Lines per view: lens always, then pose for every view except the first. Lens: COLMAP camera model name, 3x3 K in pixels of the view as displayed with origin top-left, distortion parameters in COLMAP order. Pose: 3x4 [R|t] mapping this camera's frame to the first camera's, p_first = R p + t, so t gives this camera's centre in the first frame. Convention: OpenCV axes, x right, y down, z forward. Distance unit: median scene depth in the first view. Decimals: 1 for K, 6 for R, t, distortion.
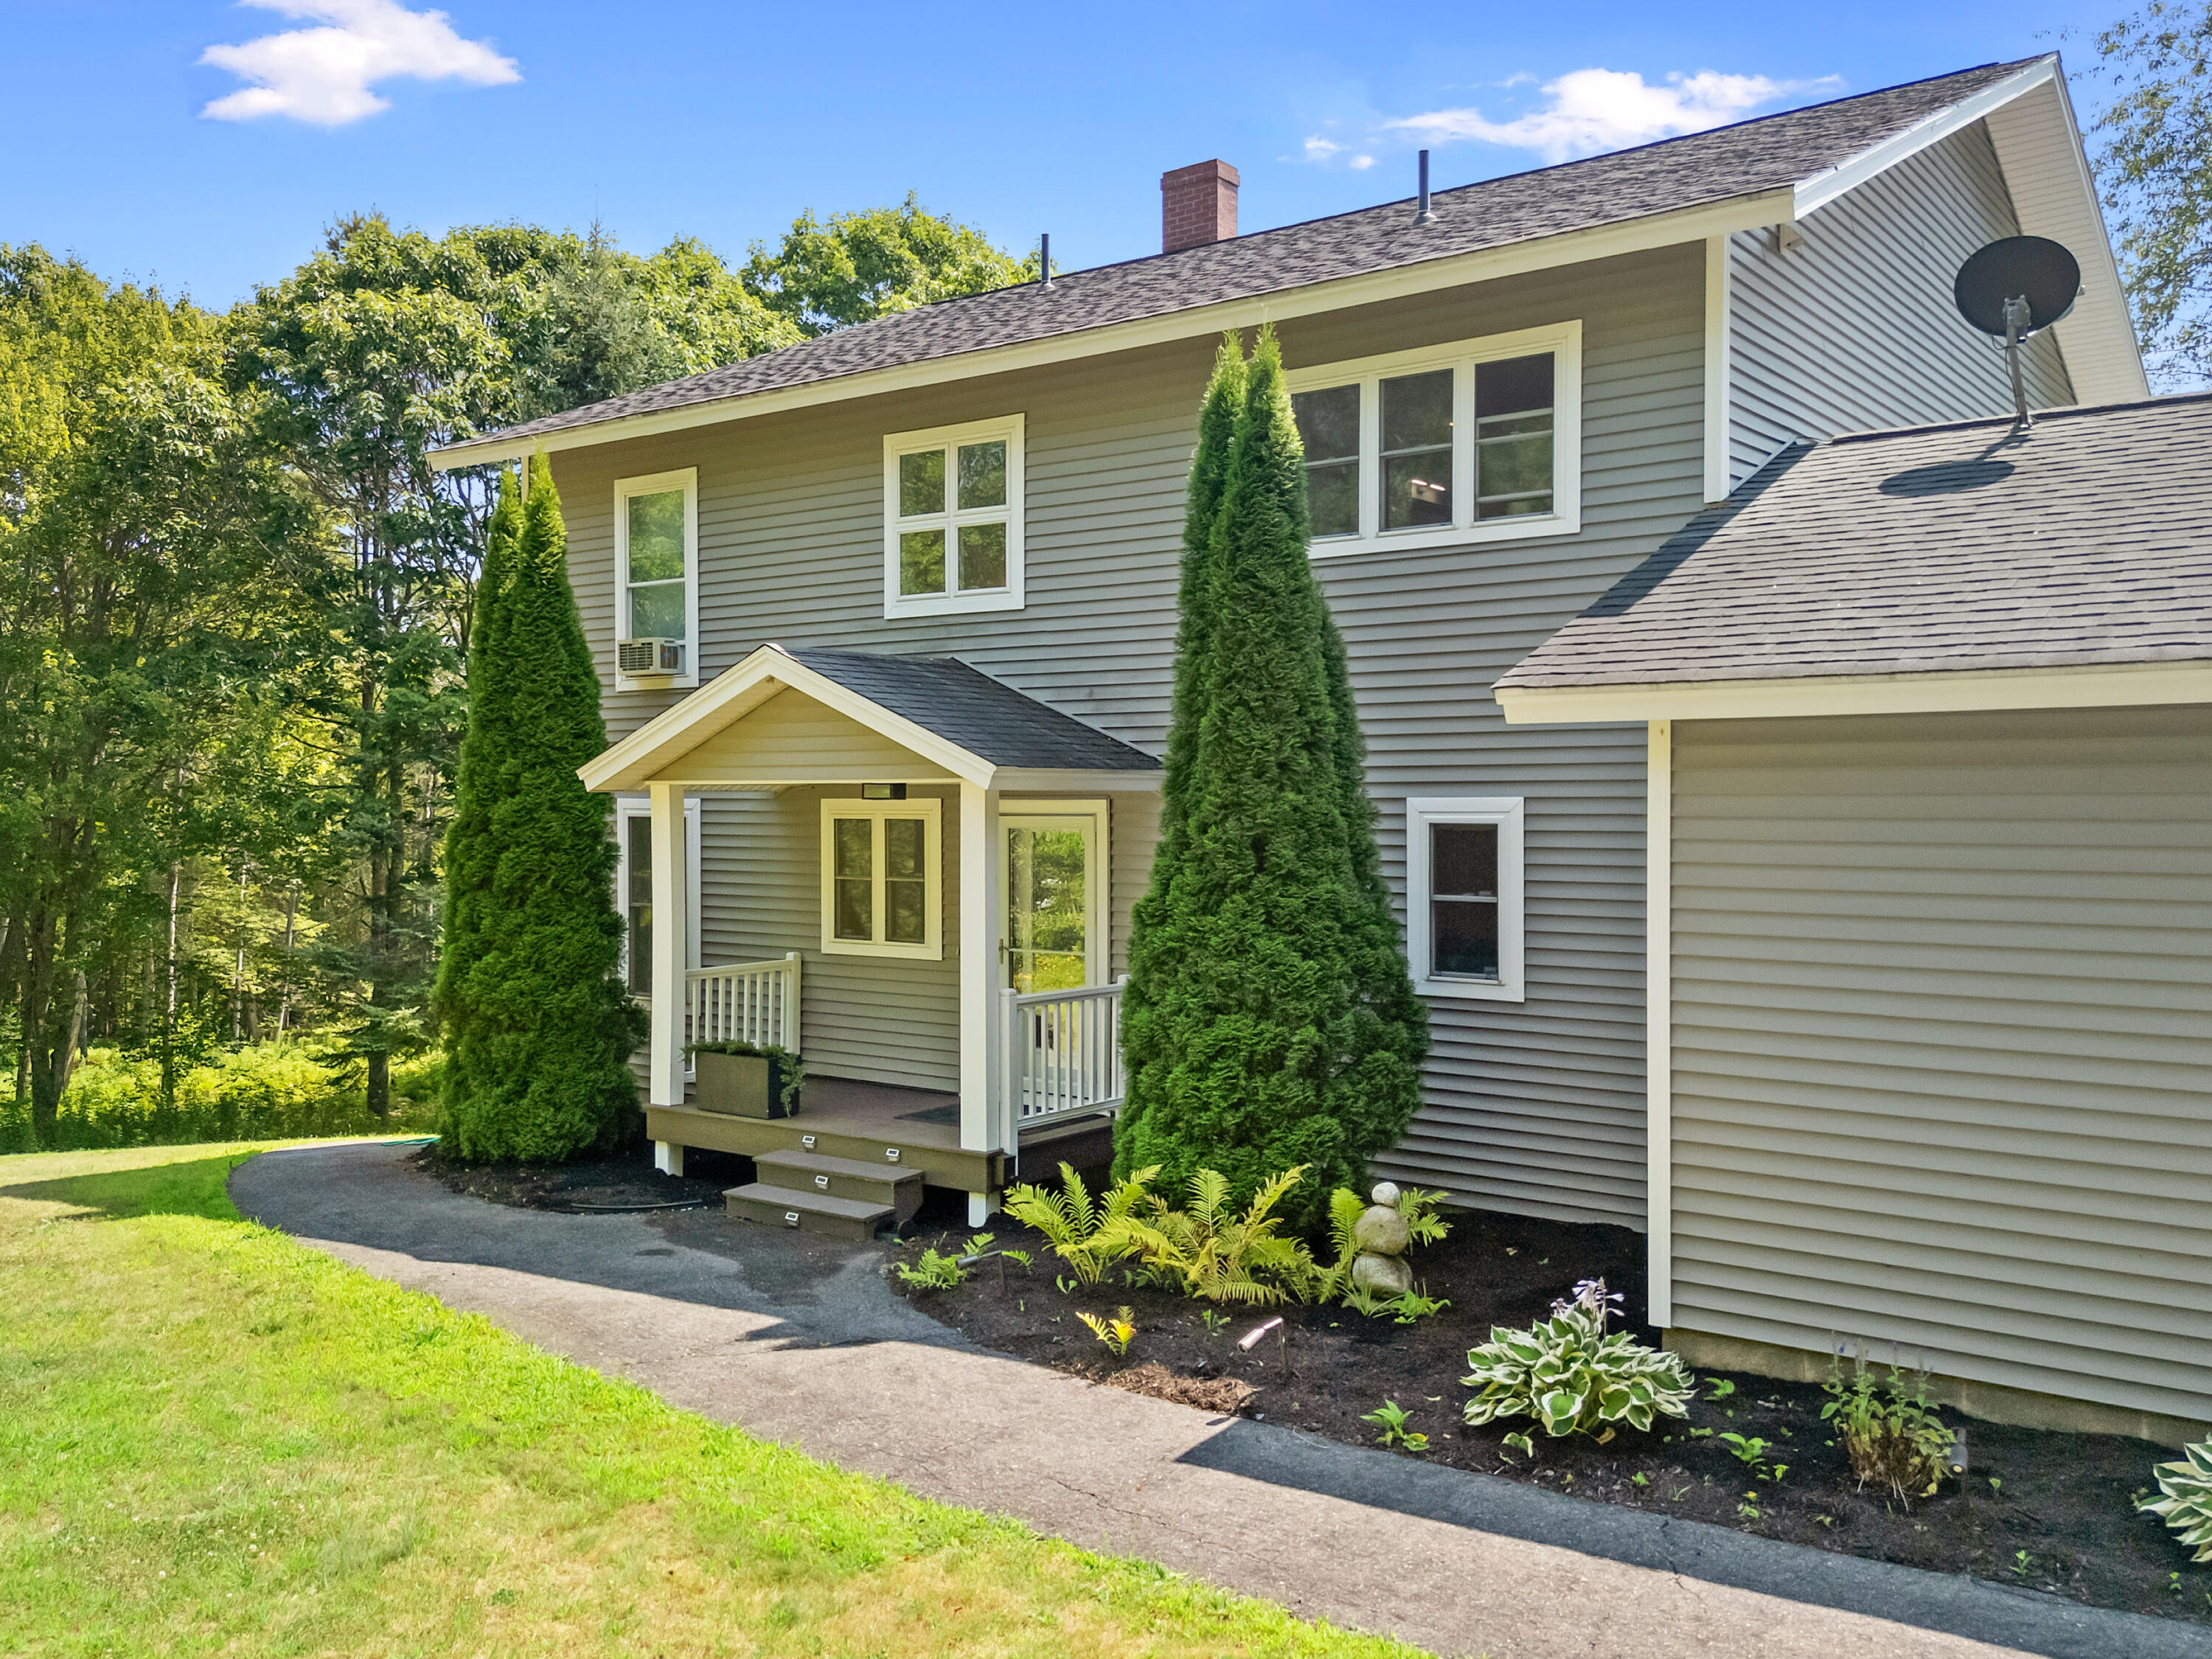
lens RADIAL K [[1846.1, 0, 1095.0], [0, 1846.1, 824.2], [0, 0, 1]] dist [0.086586, -0.073672]
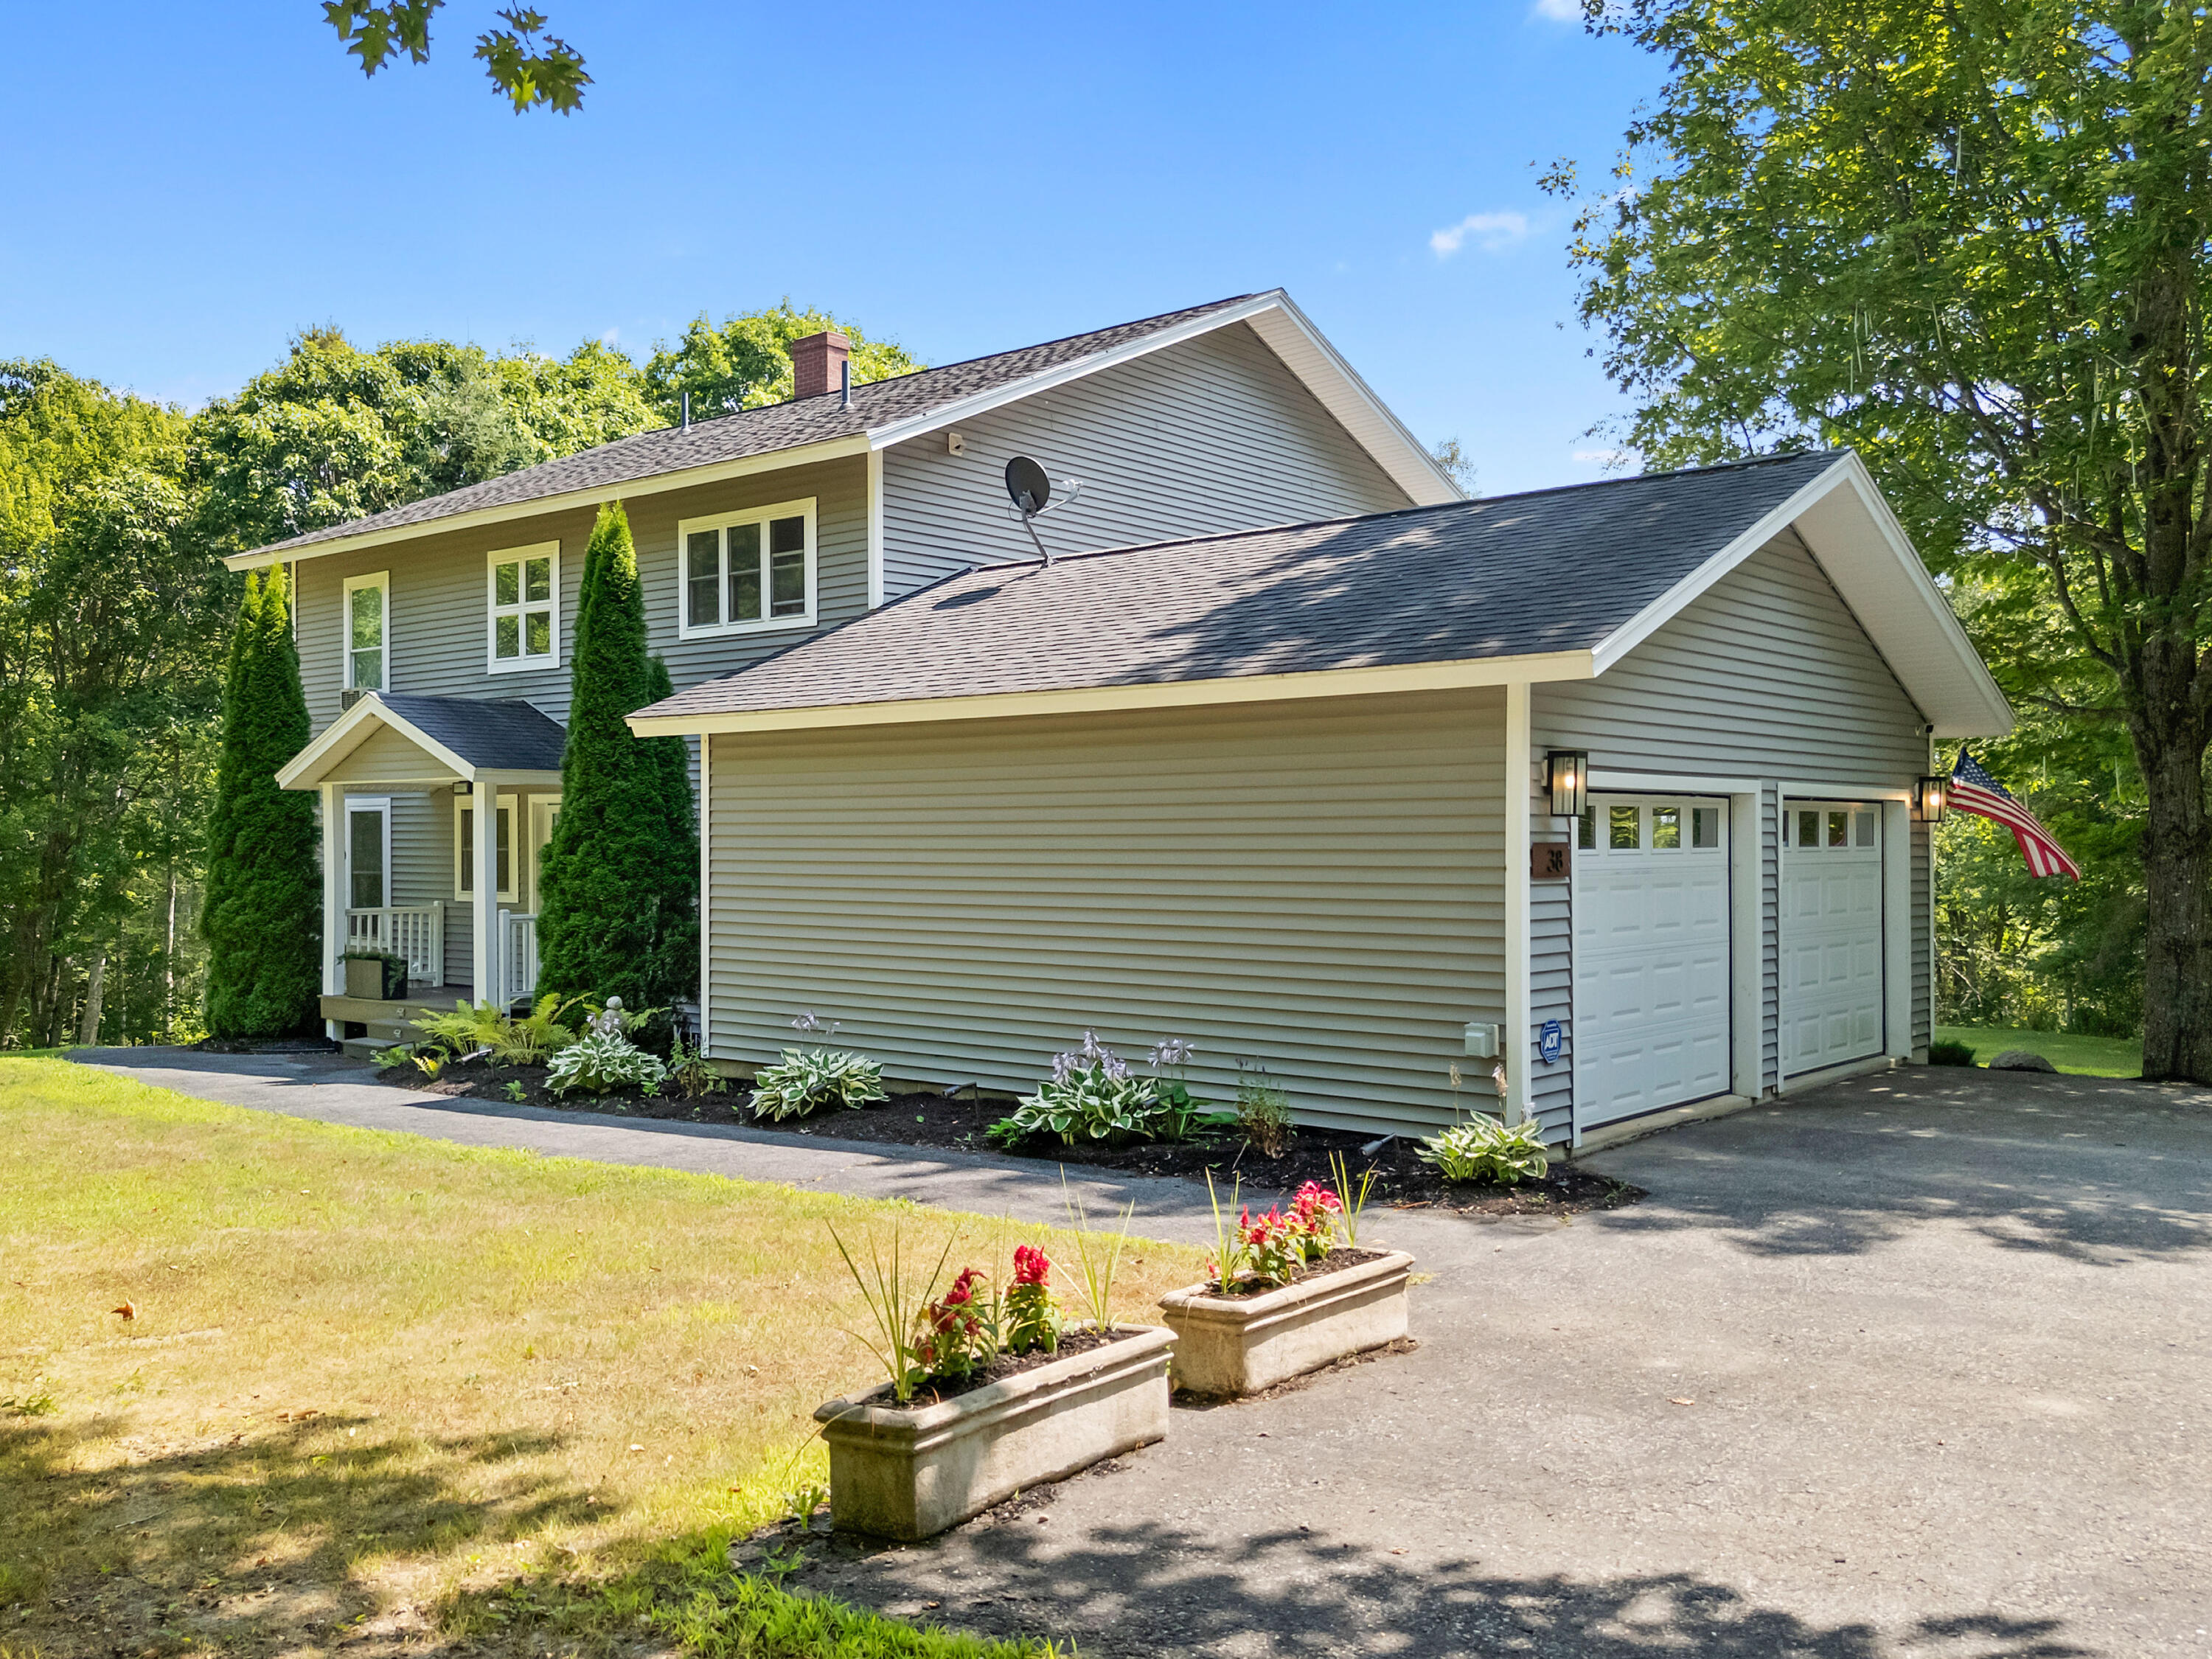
lens RADIAL K [[1846.1, 0, 1027.6], [0, 1846.1, 859.7], [0, 0, 1]] dist [0.086586, -0.073672]
pose [[0.998030, 0.002137, -0.062705, 0.400734], [-0.002364, 0.999991, -0.003546, 0.040883], [0.062697, 0.003688, 0.998026, -0.452279]]
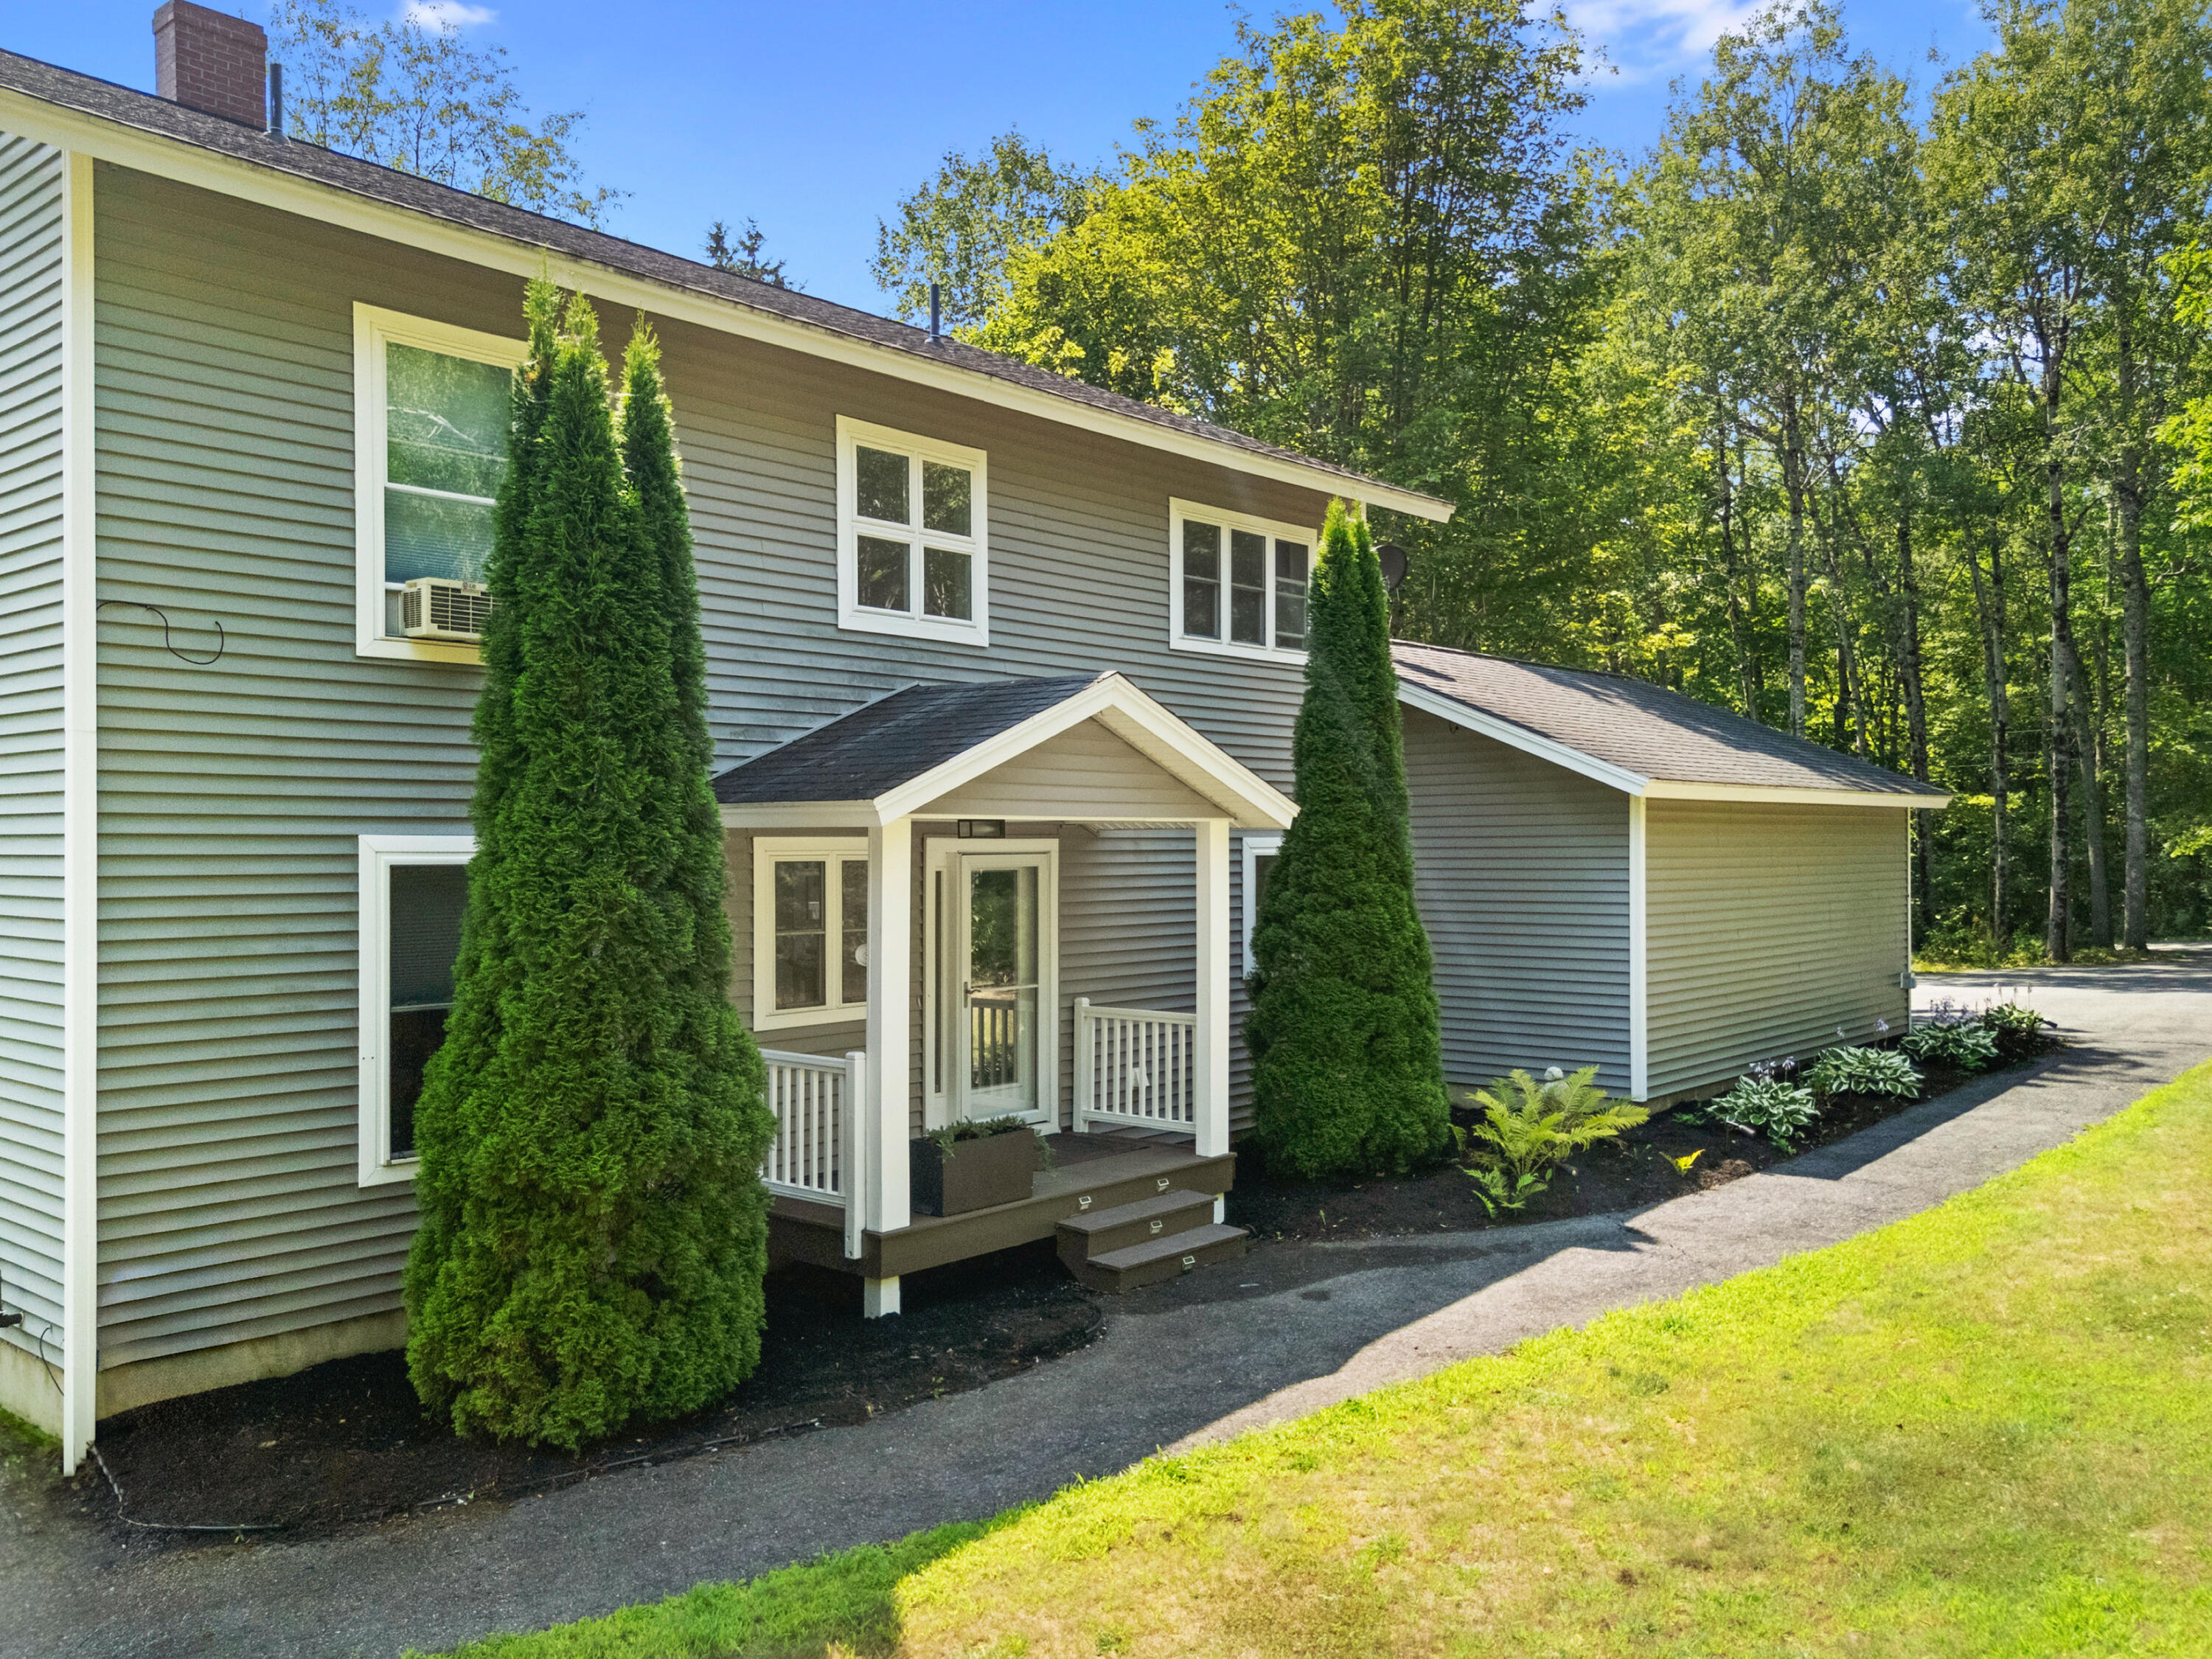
lens RADIAL K [[1846.1, 0, 1113.5], [0, 1846.1, 832.9], [0, 0, 1]] dist [0.086586, -0.073672]
pose [[0.031154, 0.003132, 0.999510, -0.935129], [0.011359, 0.999929, -0.003487, -0.010923], [-0.999450, 0.011462, 0.031117, 0.817782]]
